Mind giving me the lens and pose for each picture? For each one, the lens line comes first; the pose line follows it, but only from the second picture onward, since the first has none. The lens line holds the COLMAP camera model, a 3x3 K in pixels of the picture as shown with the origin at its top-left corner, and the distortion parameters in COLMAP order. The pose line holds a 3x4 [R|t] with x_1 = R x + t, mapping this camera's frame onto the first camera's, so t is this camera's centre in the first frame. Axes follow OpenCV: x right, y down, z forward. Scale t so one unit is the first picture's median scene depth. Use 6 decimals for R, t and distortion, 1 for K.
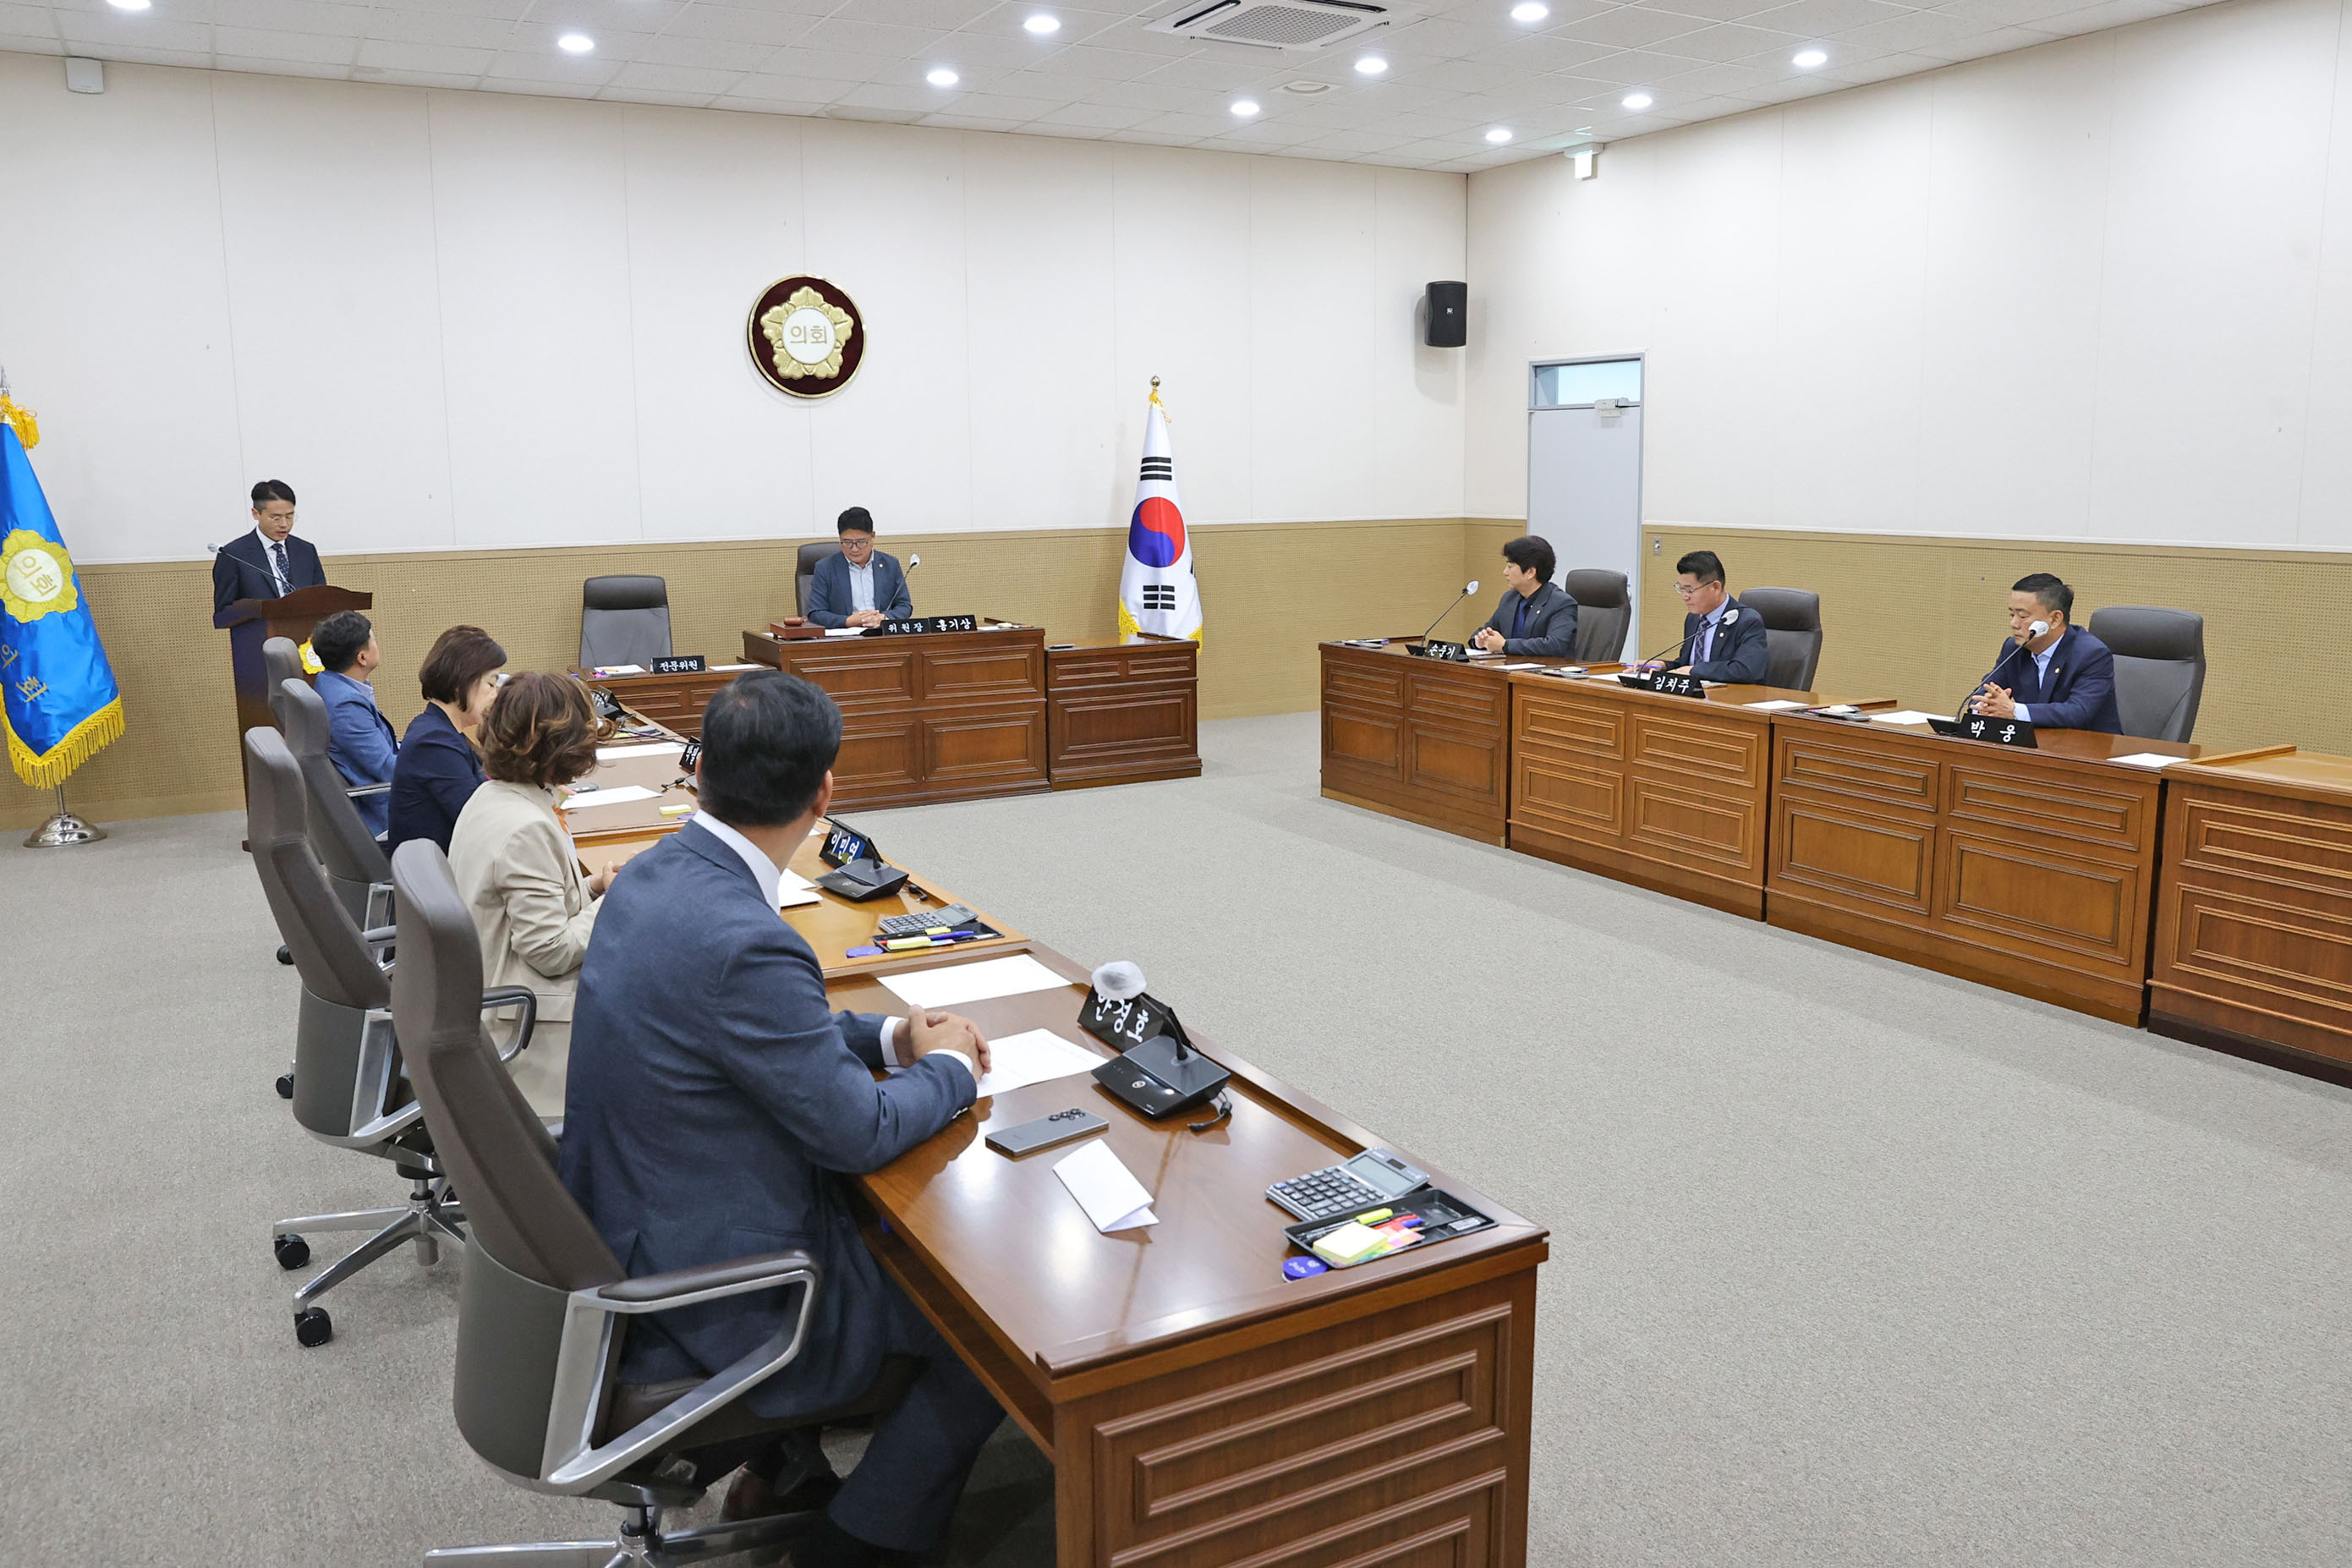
lens RADIAL K [[1746.8, 0, 1174.0], [0, 1746.8, 735.7], [0, 0, 1]] dist [-0.079173, 0.000134]
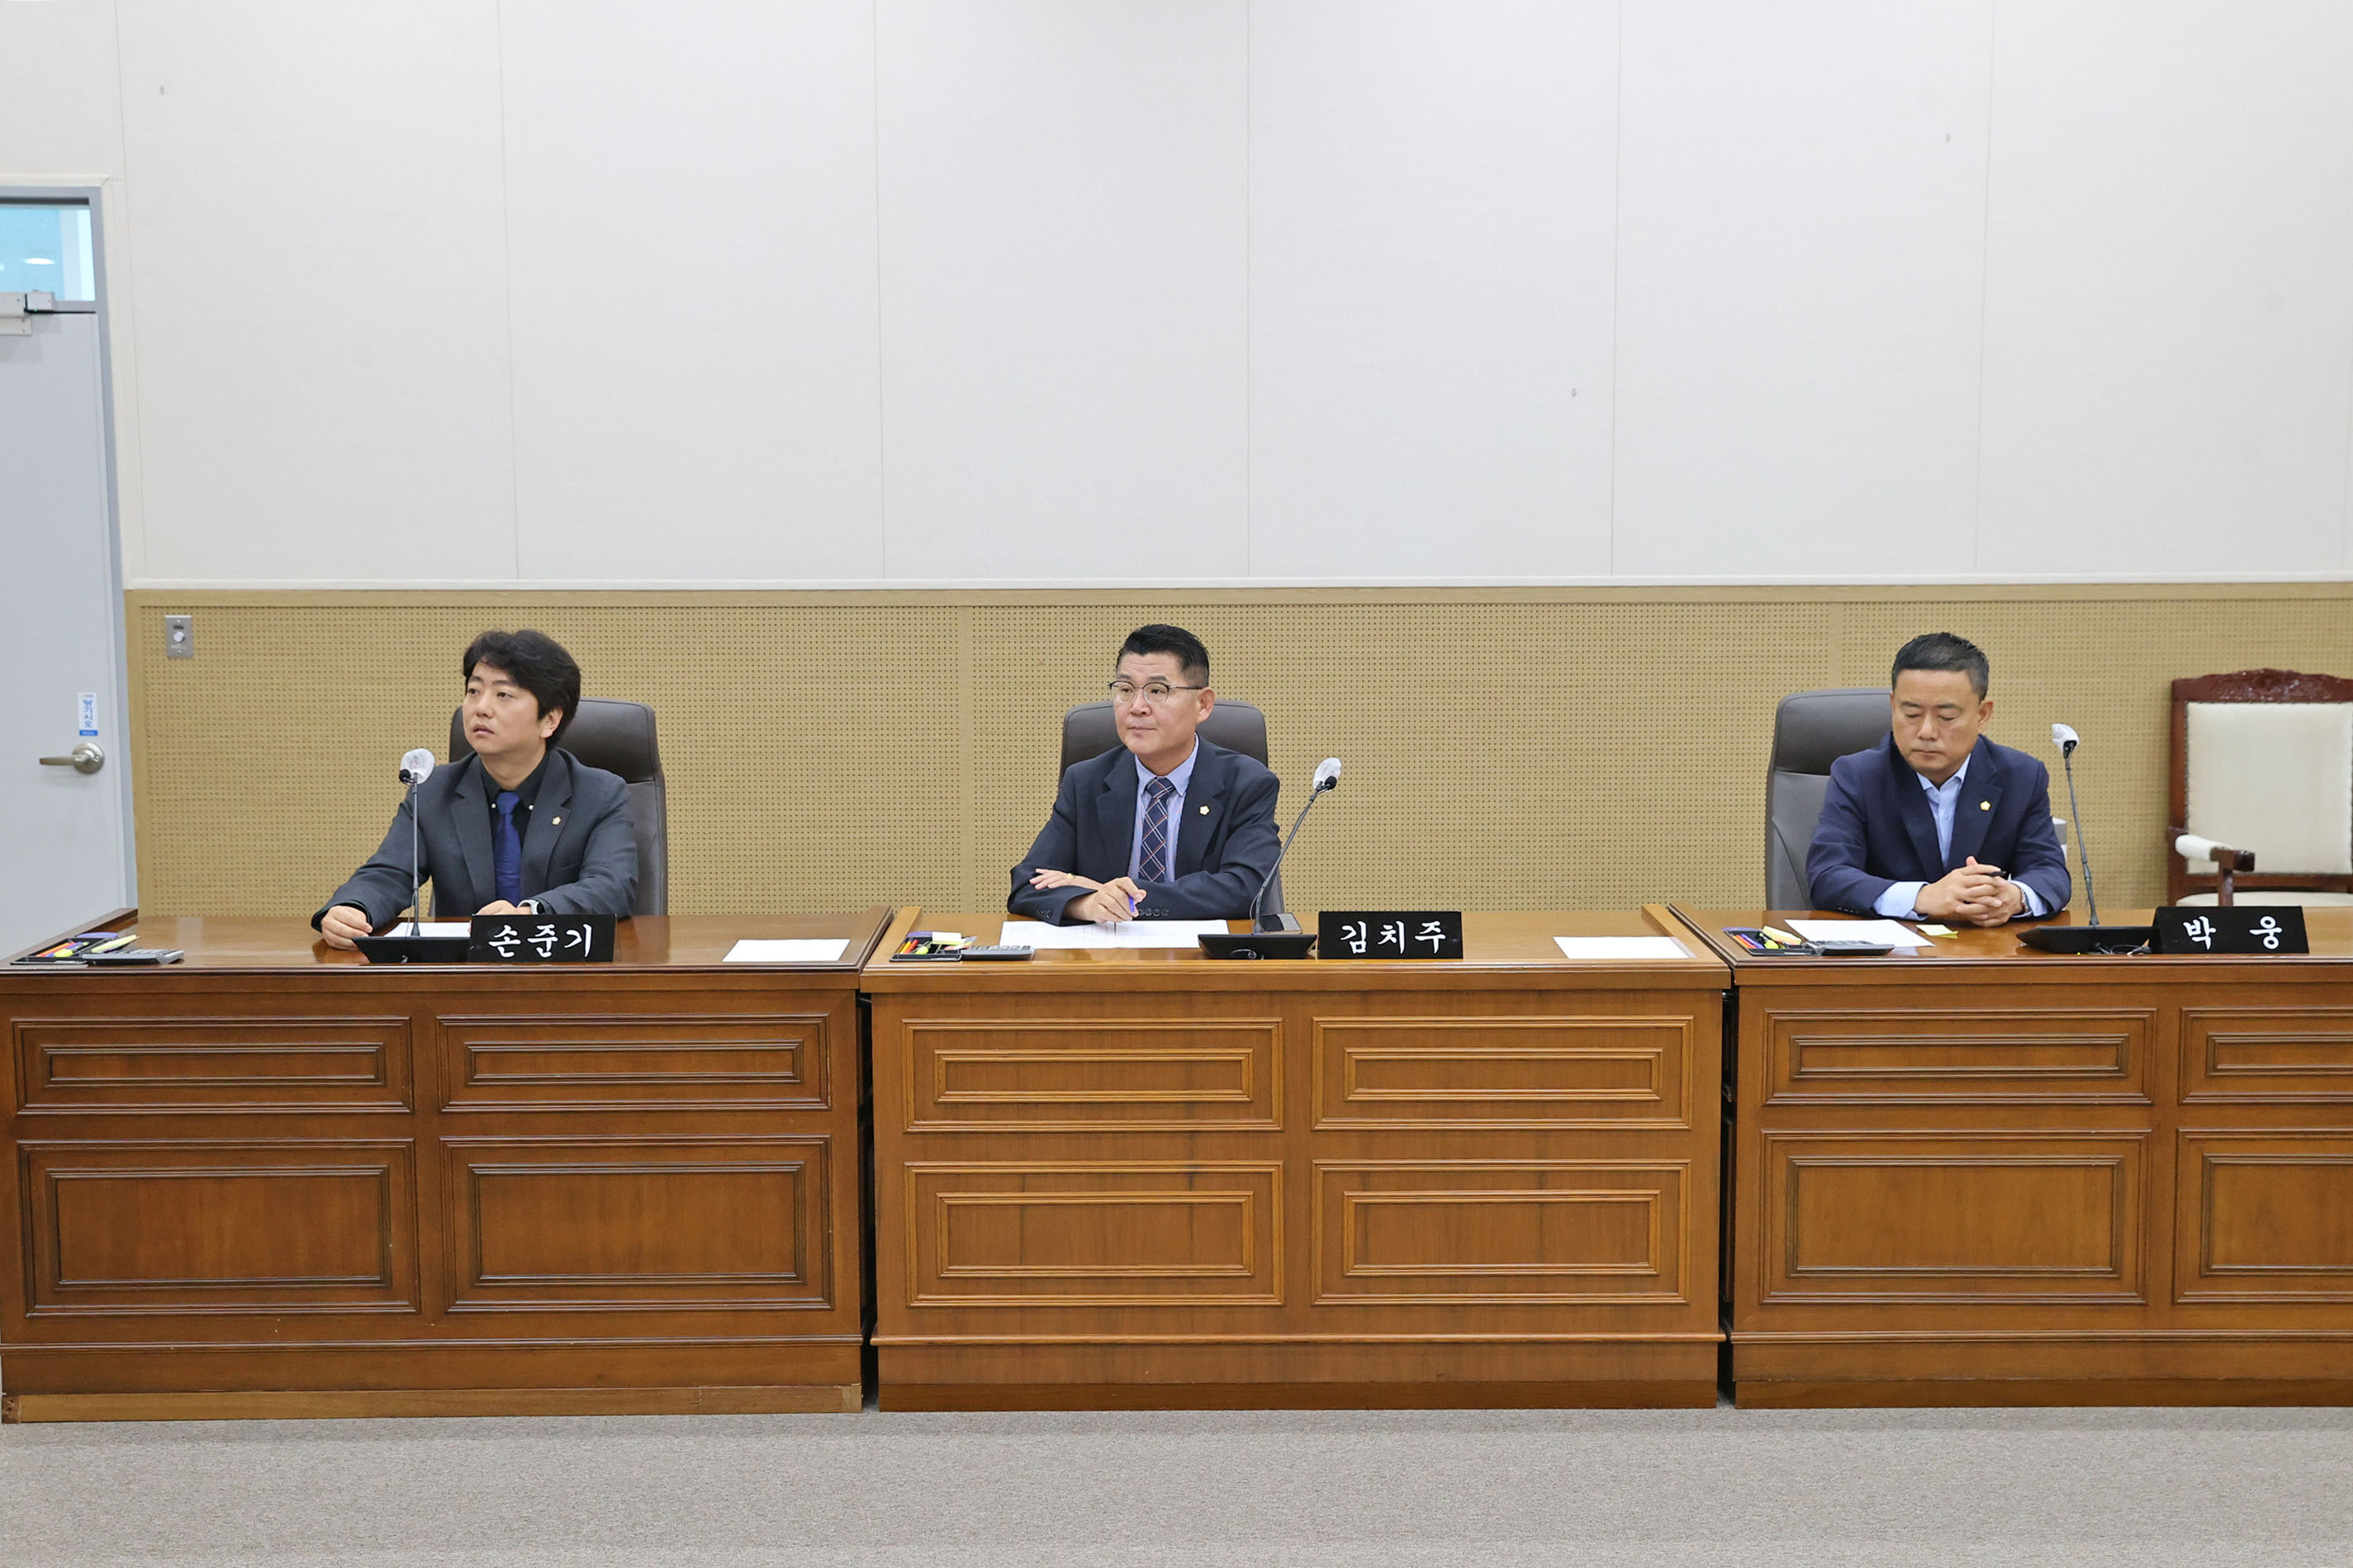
lens RADIAL K [[2896.9, 0, 1176.5], [0, 2896.9, 784.0], [0, 0, 1]] dist [-0.001195, 0.025496]
pose [[0.484219, -0.095126, 0.869760, -0.359751], [0.134329, 0.990369, 0.033533, -0.095697], [-0.864573, 0.100597, 0.492334, 0.652220]]
